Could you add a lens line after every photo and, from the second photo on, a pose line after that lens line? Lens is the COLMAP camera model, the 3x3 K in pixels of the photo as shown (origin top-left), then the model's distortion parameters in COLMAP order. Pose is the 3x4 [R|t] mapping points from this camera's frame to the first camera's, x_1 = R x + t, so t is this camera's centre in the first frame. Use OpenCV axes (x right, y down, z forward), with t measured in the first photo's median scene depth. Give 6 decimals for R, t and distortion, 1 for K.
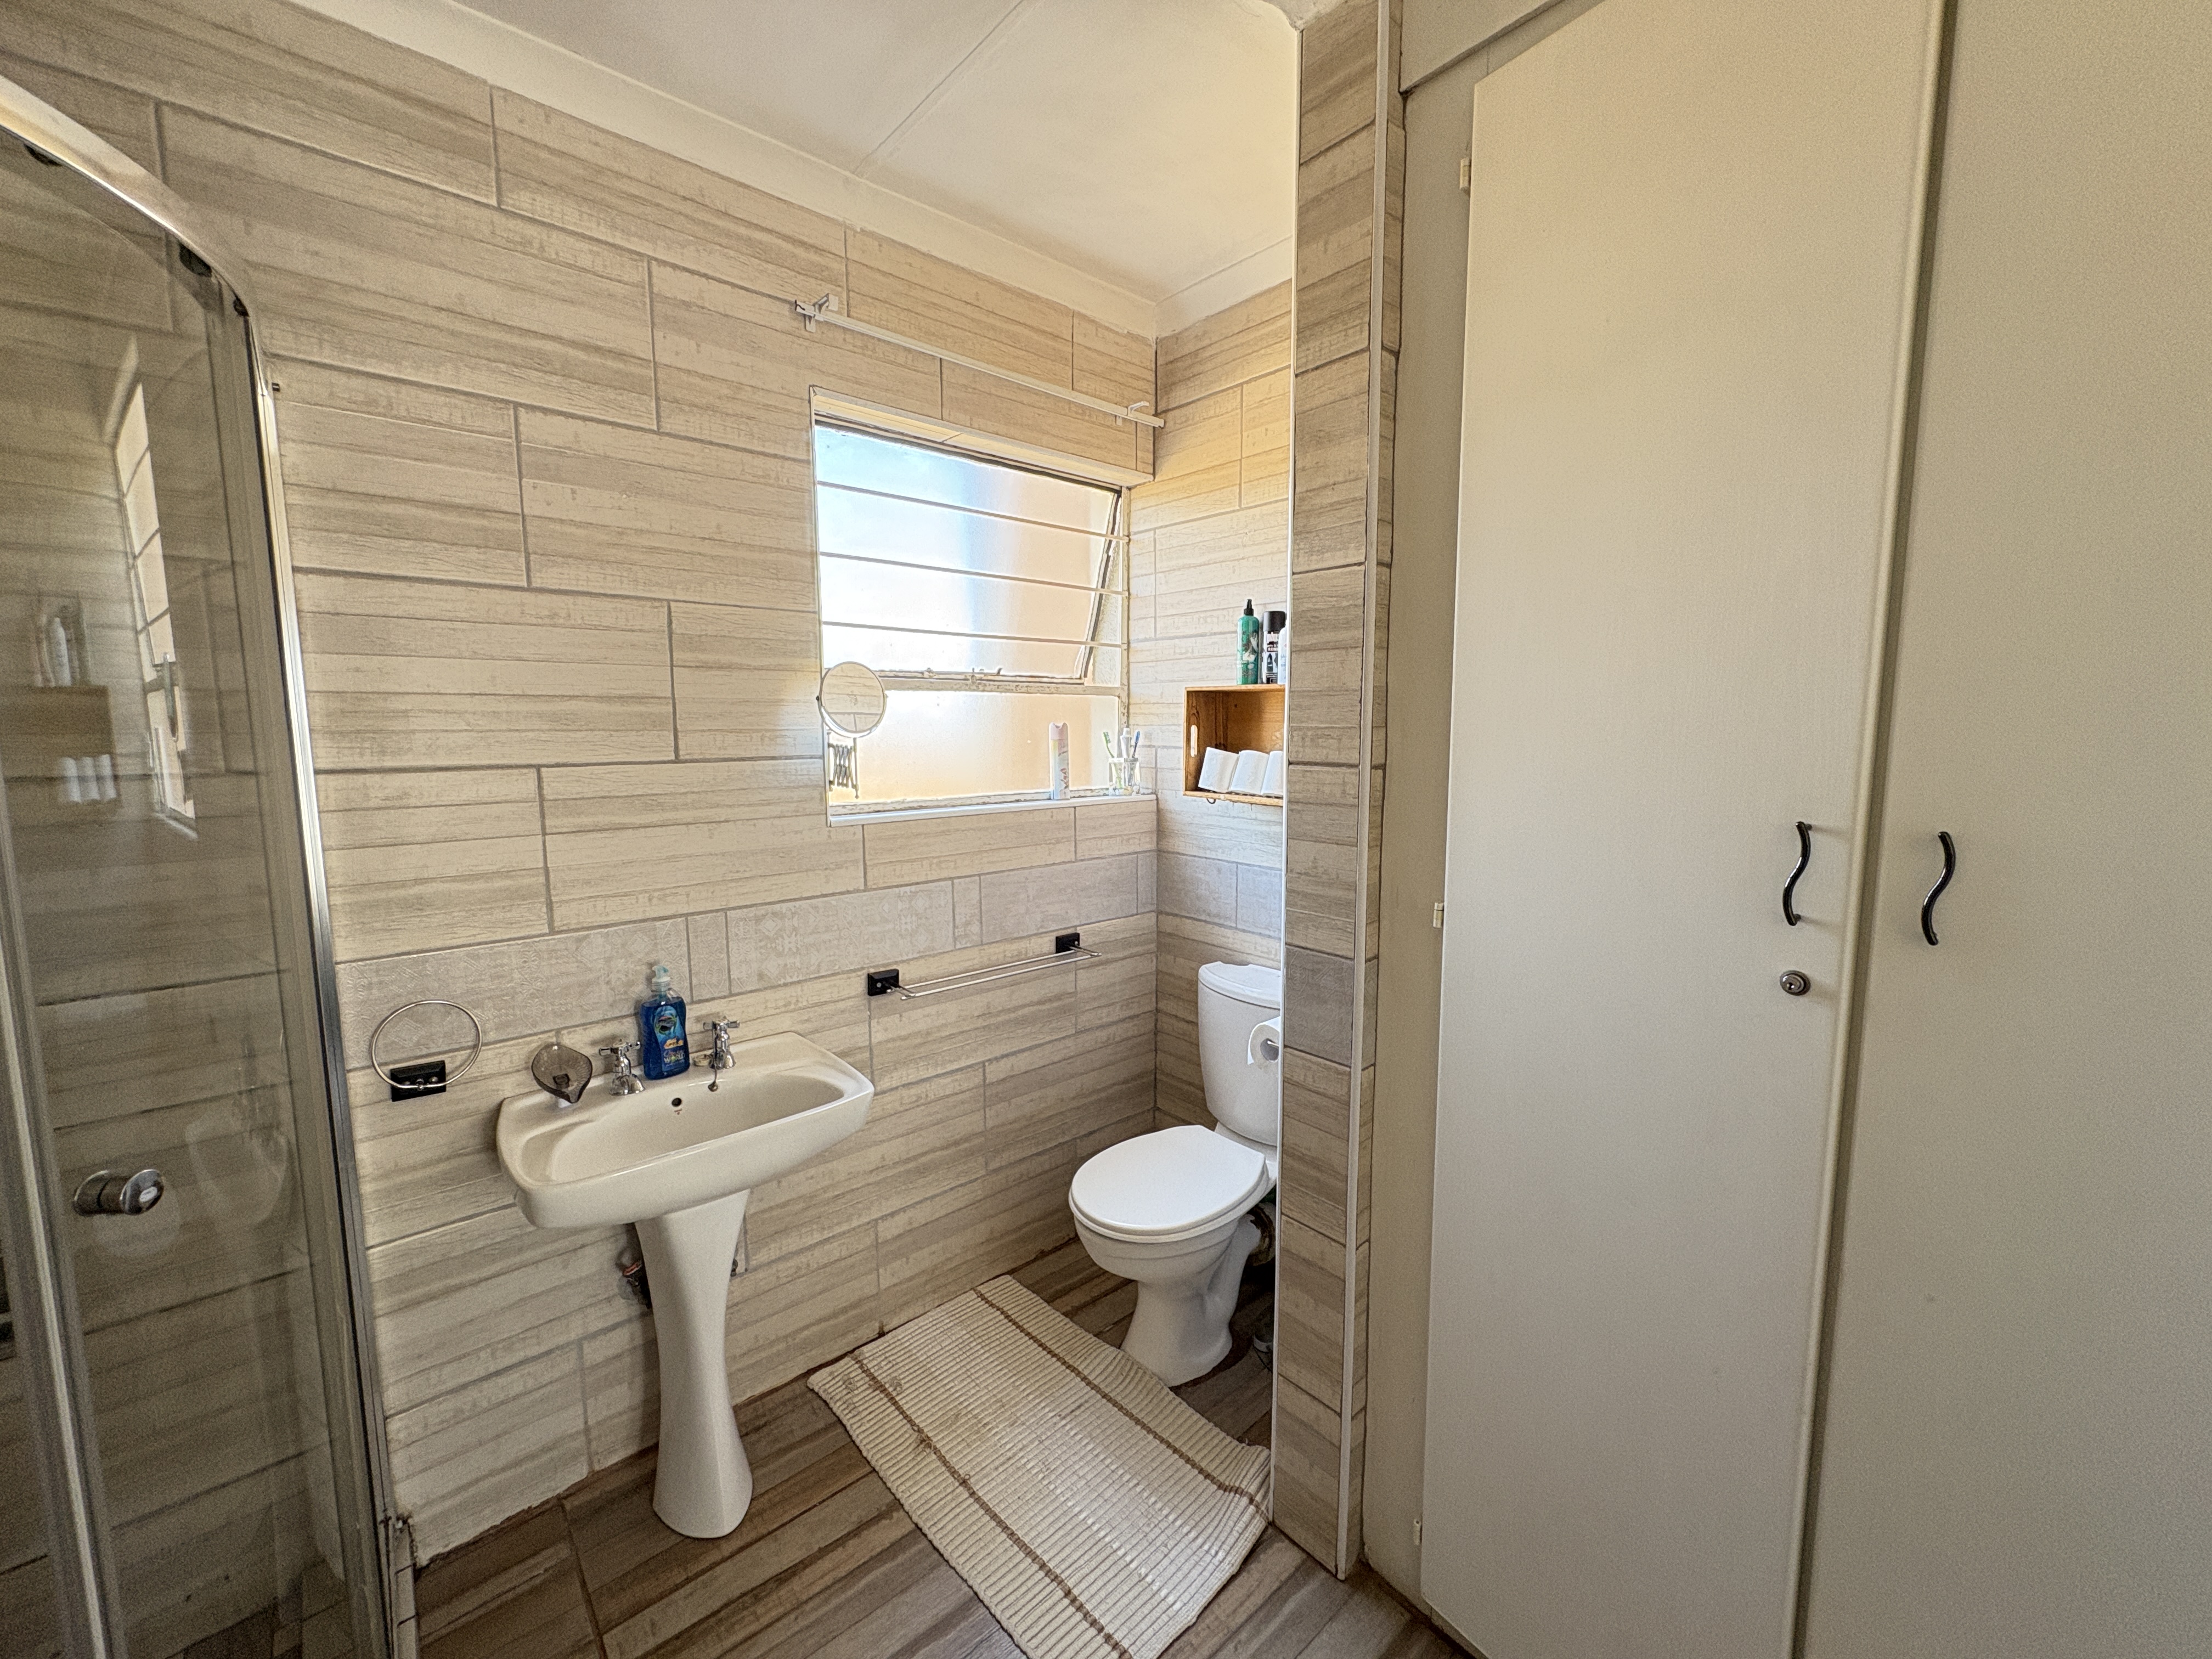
lens RADIAL K [[879.8, 0, 1106.0], [0, 879.8, 829.5], [0, 0, 1]] dist [0.001156, 0.000977]
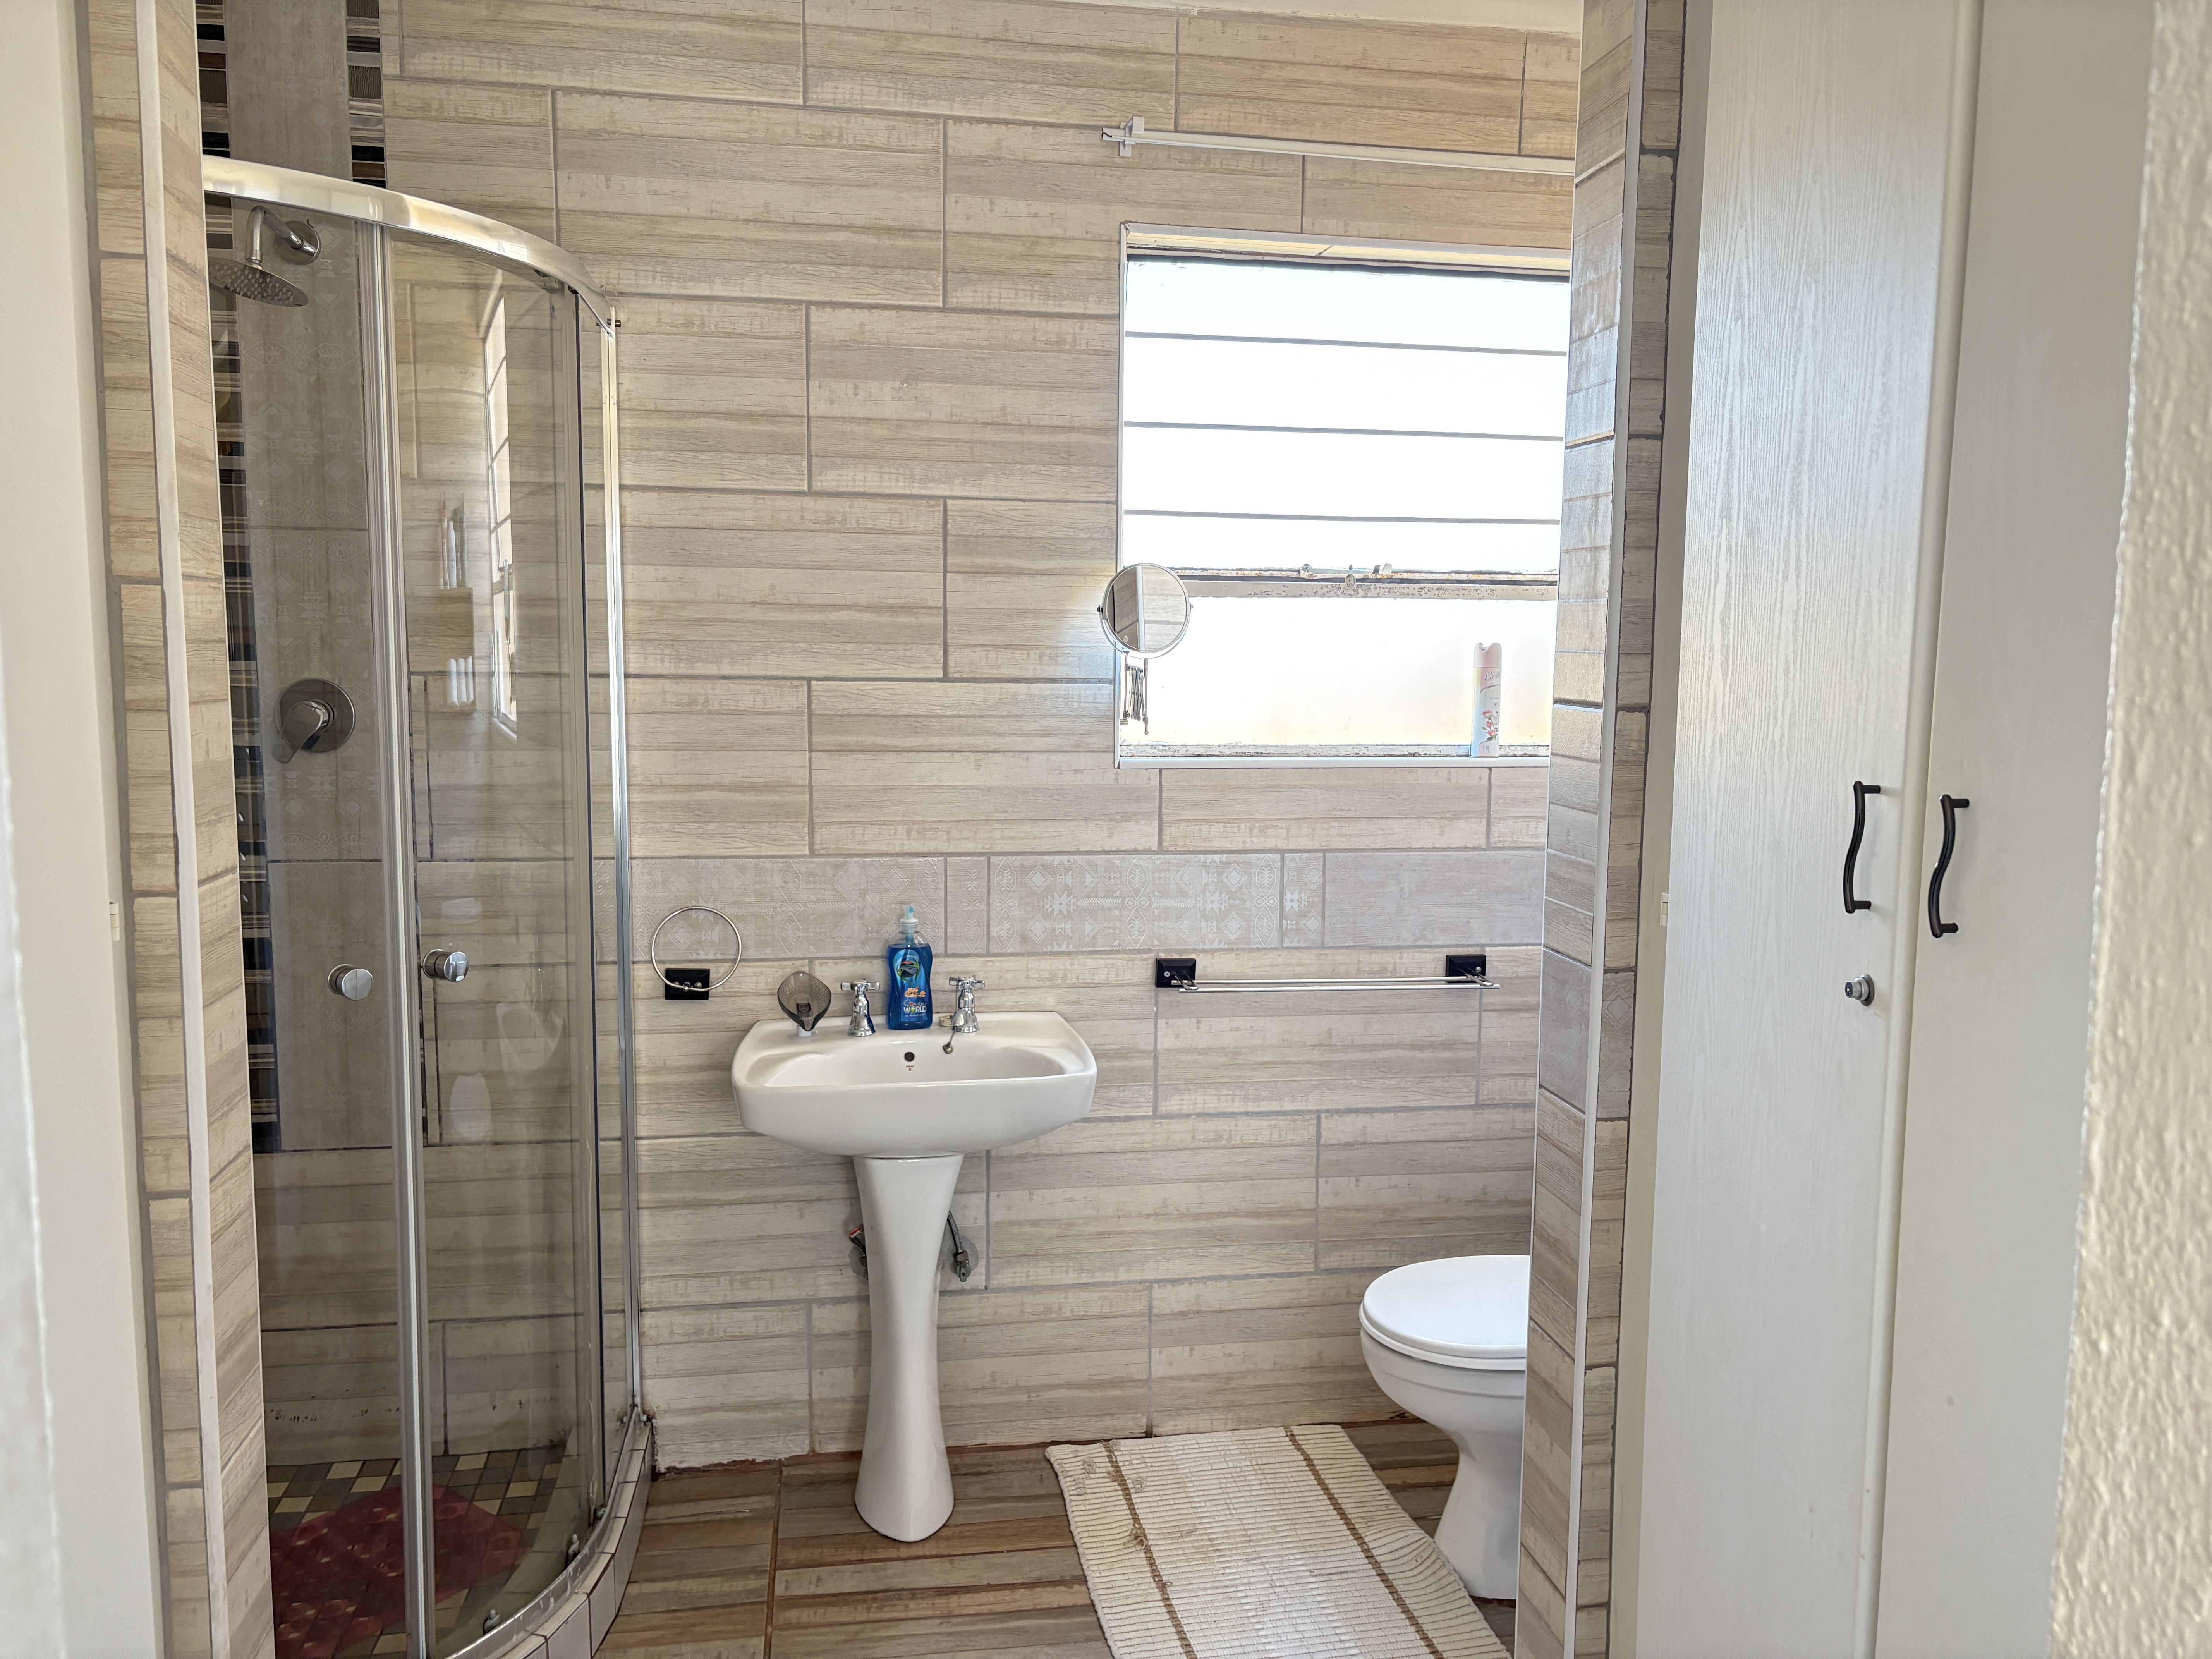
lens RADIAL K [[1672.2, 0, 1114.9], [0, 1672.2, 850.7], [0, 0, 1]] dist [0.067038, -0.087024]
pose [[0.851546, 0.081744, -0.517868, 0.559516], [-0.078664, 0.996509, 0.027948, 0.035249], [0.518345, 0.016939, 0.855004, -0.357576]]
